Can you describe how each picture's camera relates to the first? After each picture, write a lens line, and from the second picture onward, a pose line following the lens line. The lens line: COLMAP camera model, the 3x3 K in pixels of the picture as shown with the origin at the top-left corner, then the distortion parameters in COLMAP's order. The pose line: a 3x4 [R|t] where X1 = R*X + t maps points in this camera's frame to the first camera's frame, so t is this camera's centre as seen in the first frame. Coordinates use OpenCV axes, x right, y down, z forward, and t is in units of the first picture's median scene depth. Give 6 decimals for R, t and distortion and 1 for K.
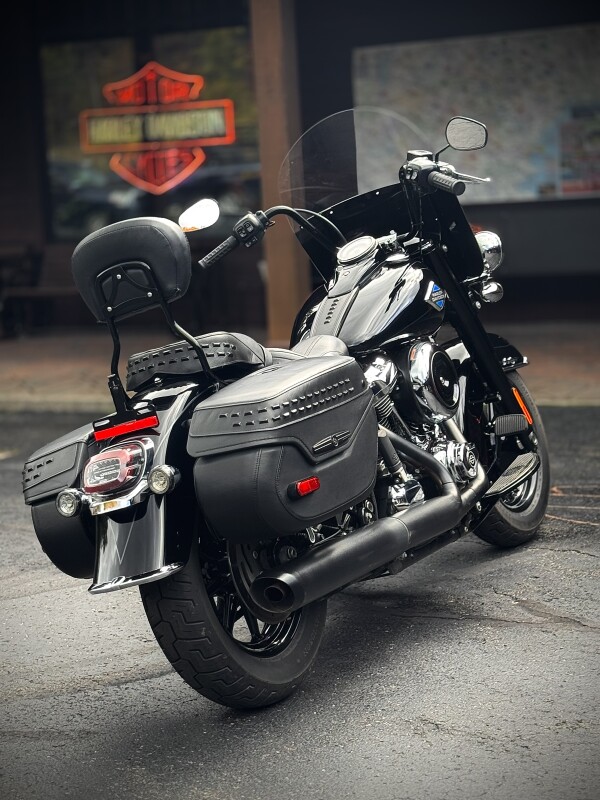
lens RADIAL K [[1586.1, 0, 299.8], [0, 1586.1, 393.2], [0, 0, 1]] dist [0.166355, 0.000000]
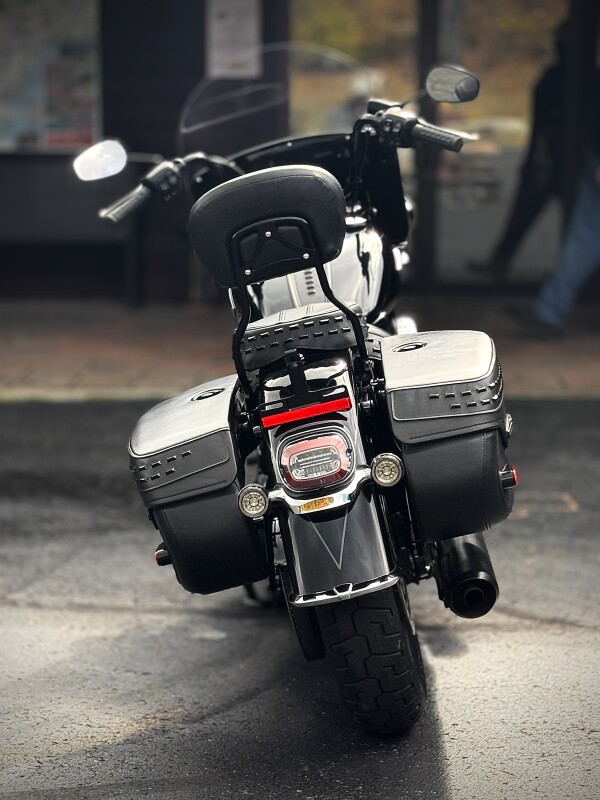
lens RADIAL K [[2017.9, 0, 300.1], [0, 2017.9, 401.9], [0, 0, 1]] dist [-0.137909, 0.000000]
pose [[0.895520, -0.007631, 0.444956, -0.570197], [0.006134, 0.999970, 0.004806, 0.010656], [-0.444979, -0.001574, 0.895540, 0.034937]]
